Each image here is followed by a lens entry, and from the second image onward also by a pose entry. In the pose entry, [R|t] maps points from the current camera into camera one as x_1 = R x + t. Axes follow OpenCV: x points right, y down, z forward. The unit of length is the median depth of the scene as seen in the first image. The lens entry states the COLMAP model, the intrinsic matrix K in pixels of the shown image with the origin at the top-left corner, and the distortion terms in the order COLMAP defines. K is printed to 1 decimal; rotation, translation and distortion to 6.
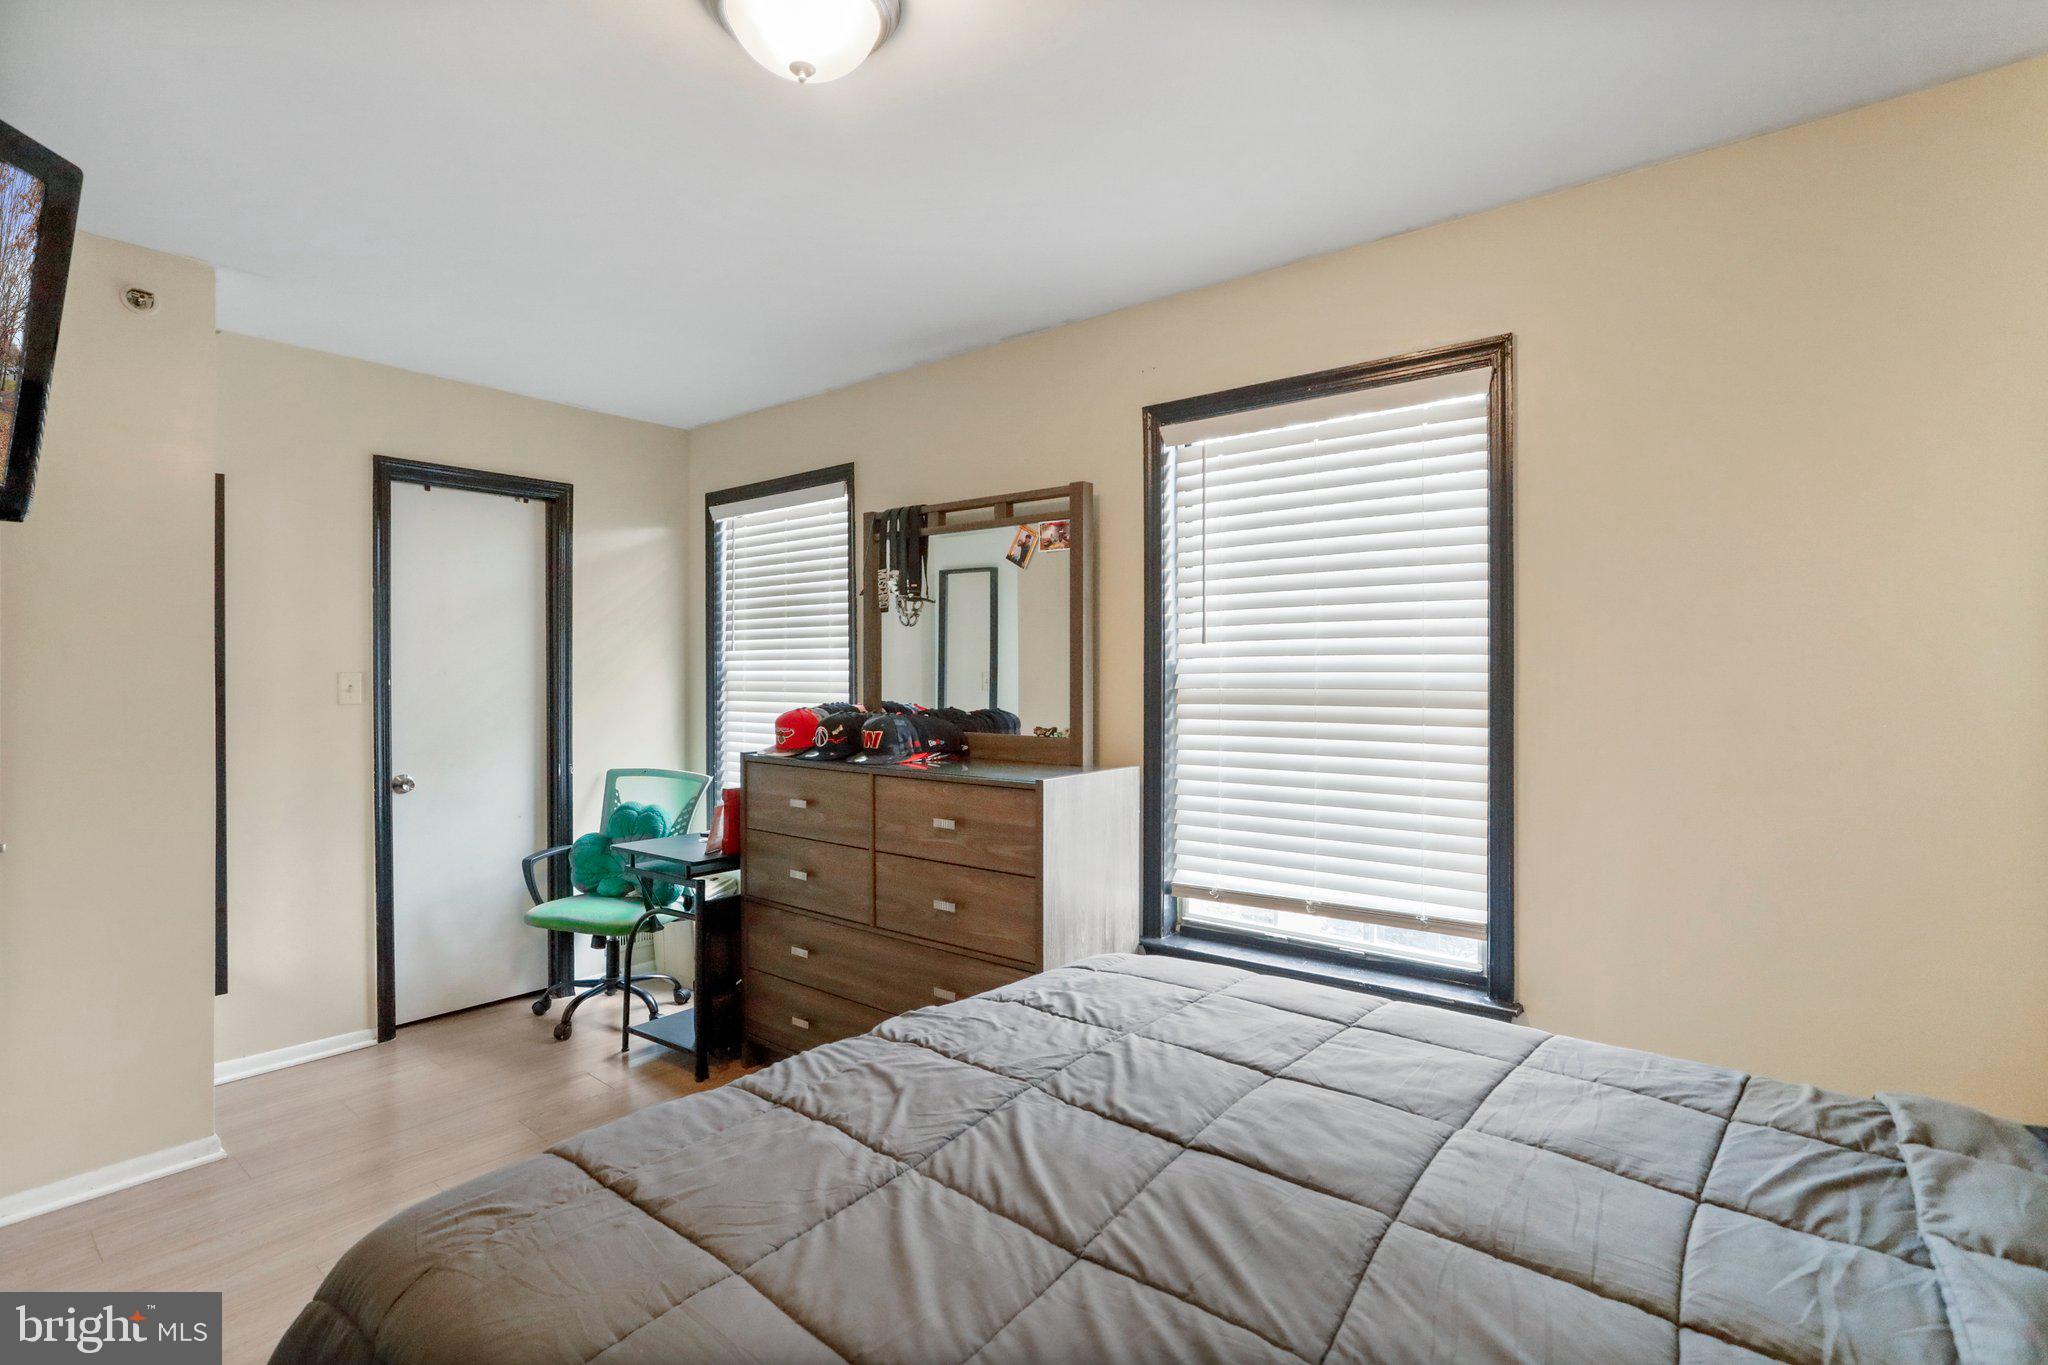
lens RADIAL K [[978.9, 0, 1022.1], [0, 978.9, 679.6], [0, 0, 1]] dist [-0.005029, 0.002982]
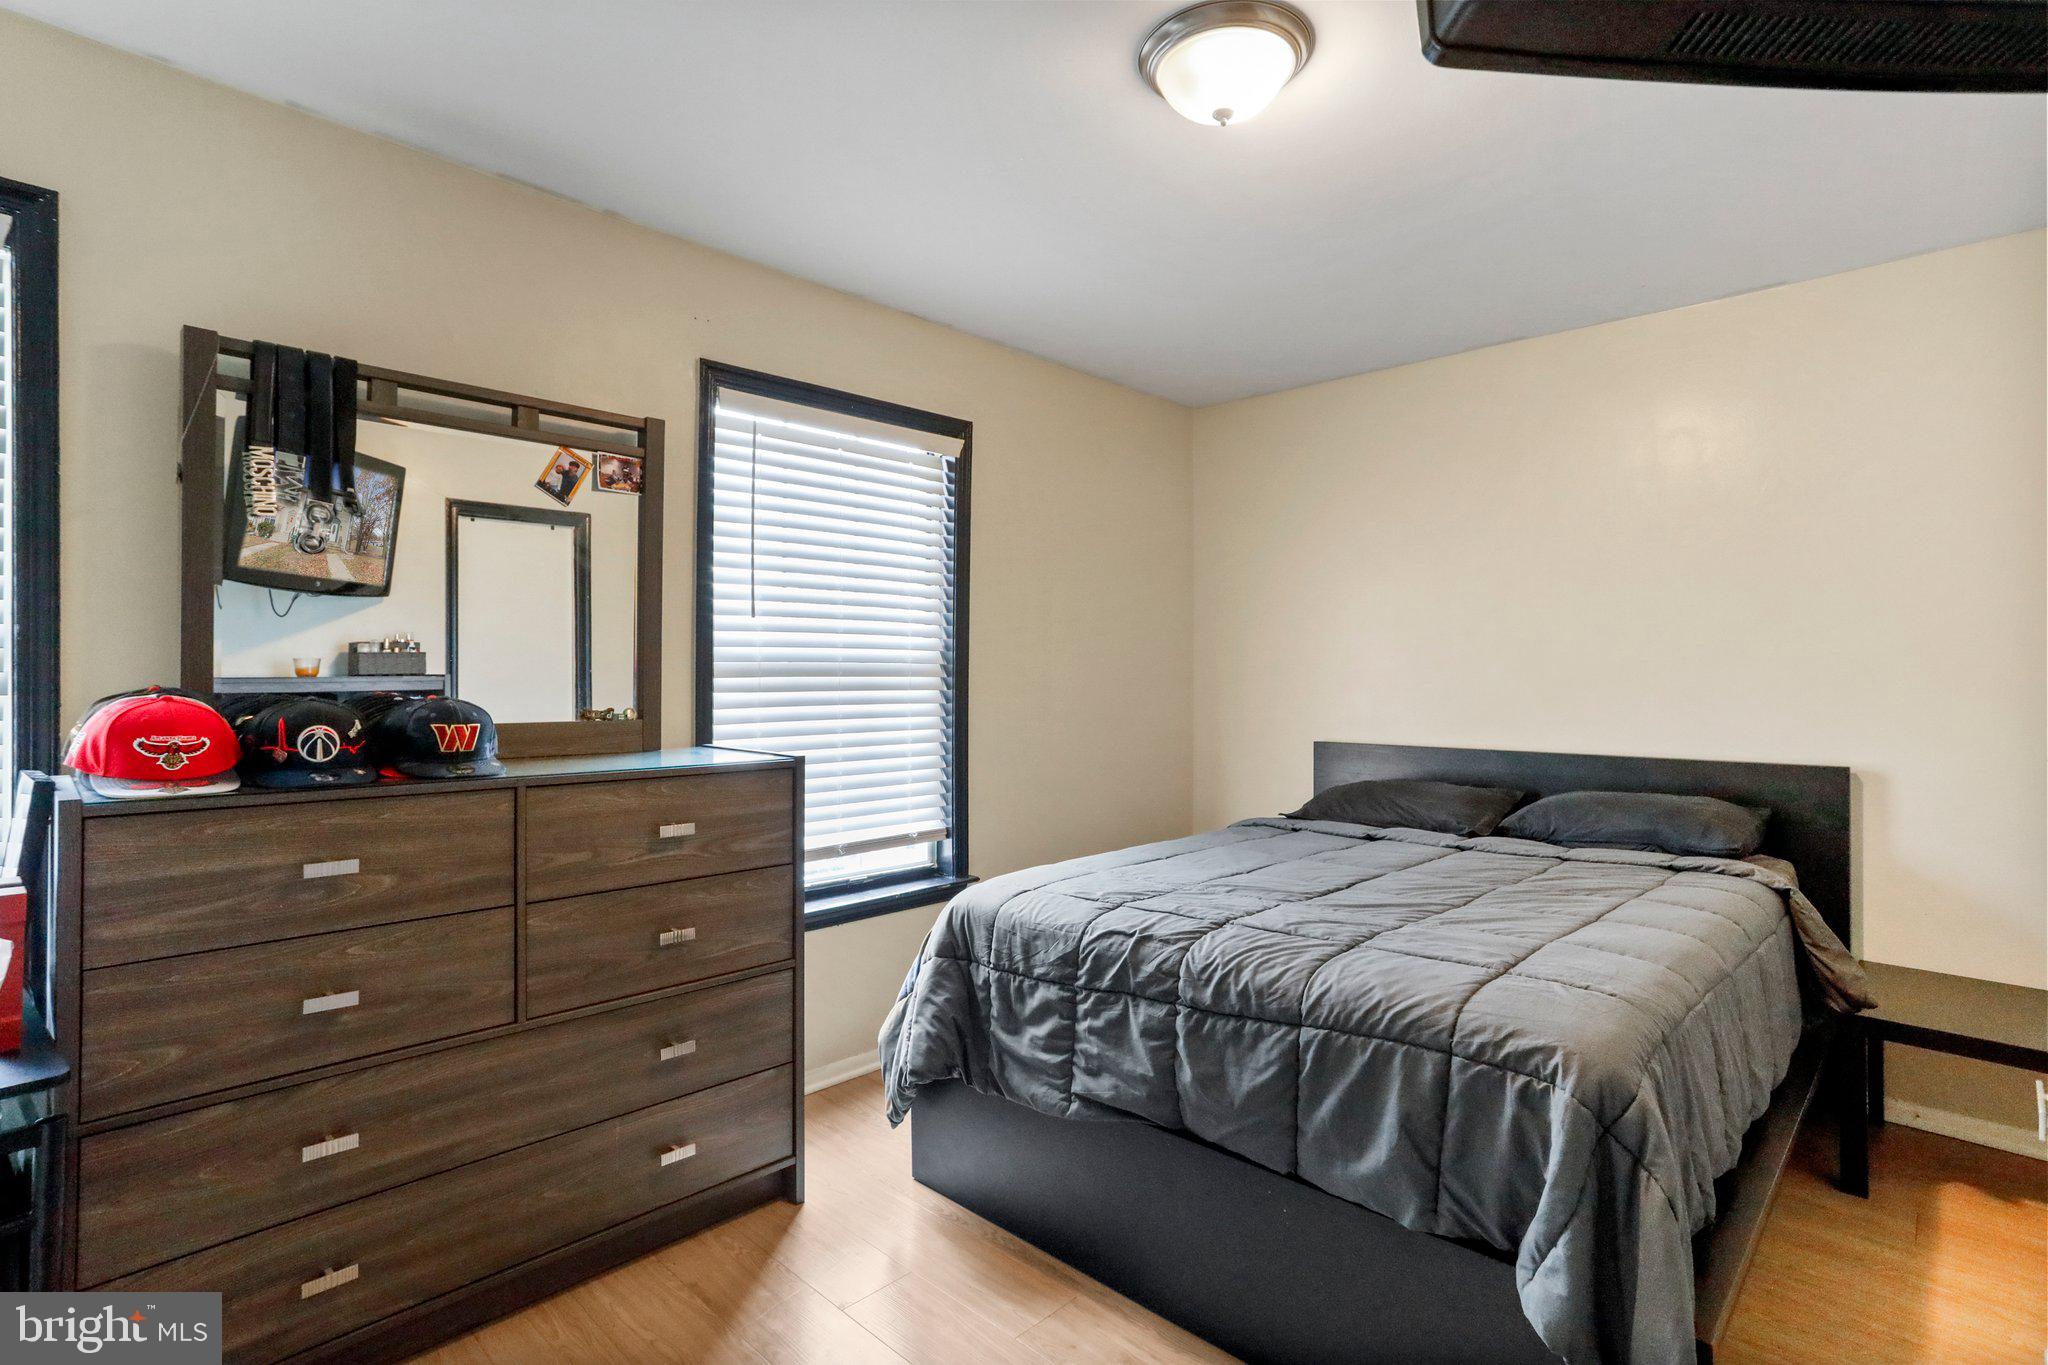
lens RADIAL K [[978.9, 0, 1023.4], [0, 978.9, 675.9], [0, 0, 1]] dist [-0.005029, 0.002982]
pose [[0.113018, -0.000018, 0.993593, -0.756428], [0.005040, 0.999987, -0.000555, 0.024521], [-0.993580, 0.005071, 0.113016, 0.589449]]
